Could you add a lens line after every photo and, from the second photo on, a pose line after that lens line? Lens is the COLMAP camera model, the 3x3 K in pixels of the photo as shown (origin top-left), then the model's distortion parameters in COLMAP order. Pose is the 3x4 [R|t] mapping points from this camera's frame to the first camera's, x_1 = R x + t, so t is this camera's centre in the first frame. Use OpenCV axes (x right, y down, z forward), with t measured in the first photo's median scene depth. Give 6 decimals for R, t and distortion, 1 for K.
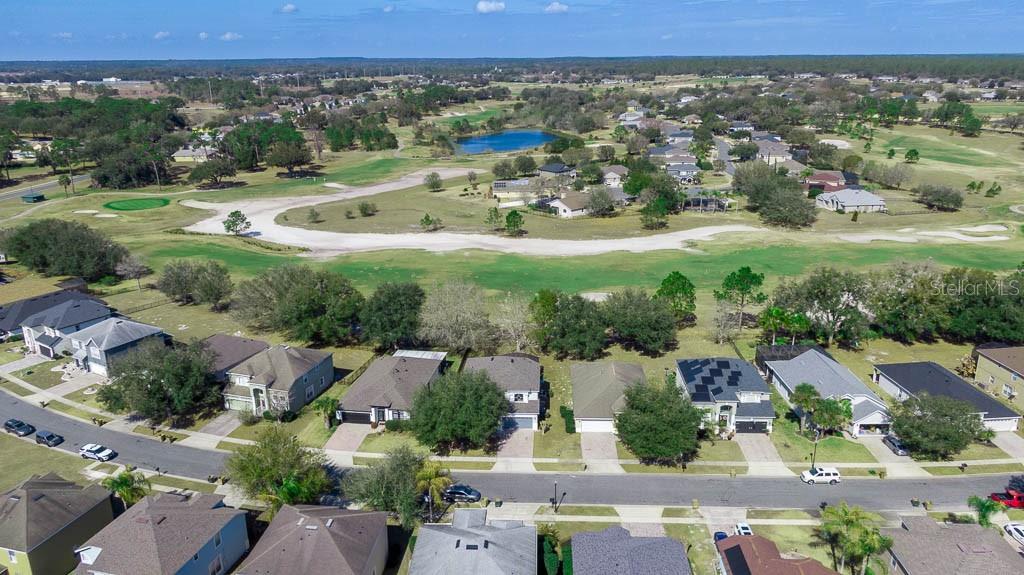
lens RADIAL K [[710.5, 0, 512.0], [0, 710.5, 287.5], [0, 0, 1]] dist [0.004414, -0.001676]
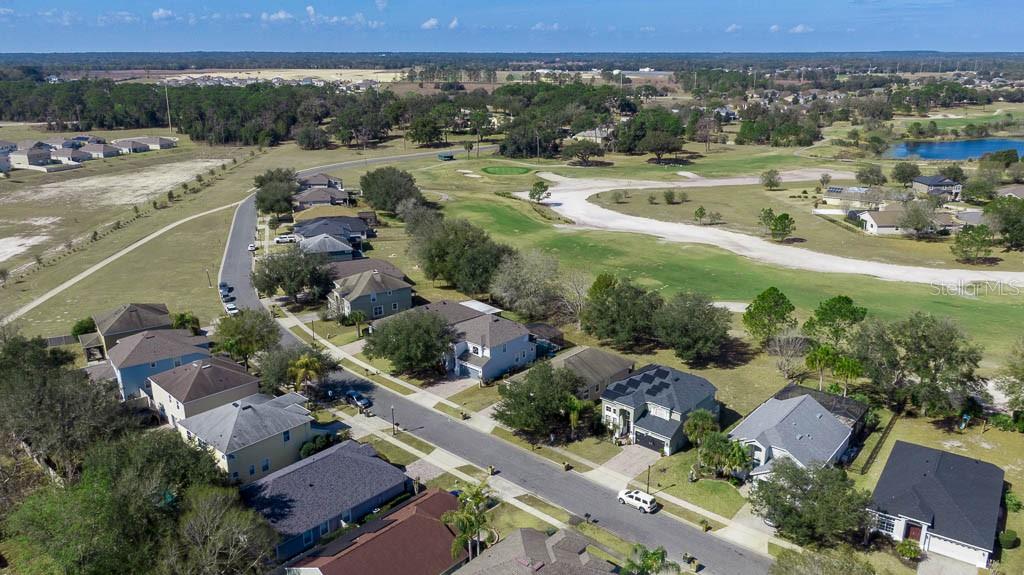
lens RADIAL K [[732.3, 0, 512.0], [0, 732.3, 287.5], [0, 0, 1]] dist [0.003884, -0.001138]
pose [[0.774557, 0.195202, -0.601629, 0.328414], [-0.194904, 0.978560, 0.066573, -0.012274], [0.601726, 0.065695, 0.795996, 0.057890]]
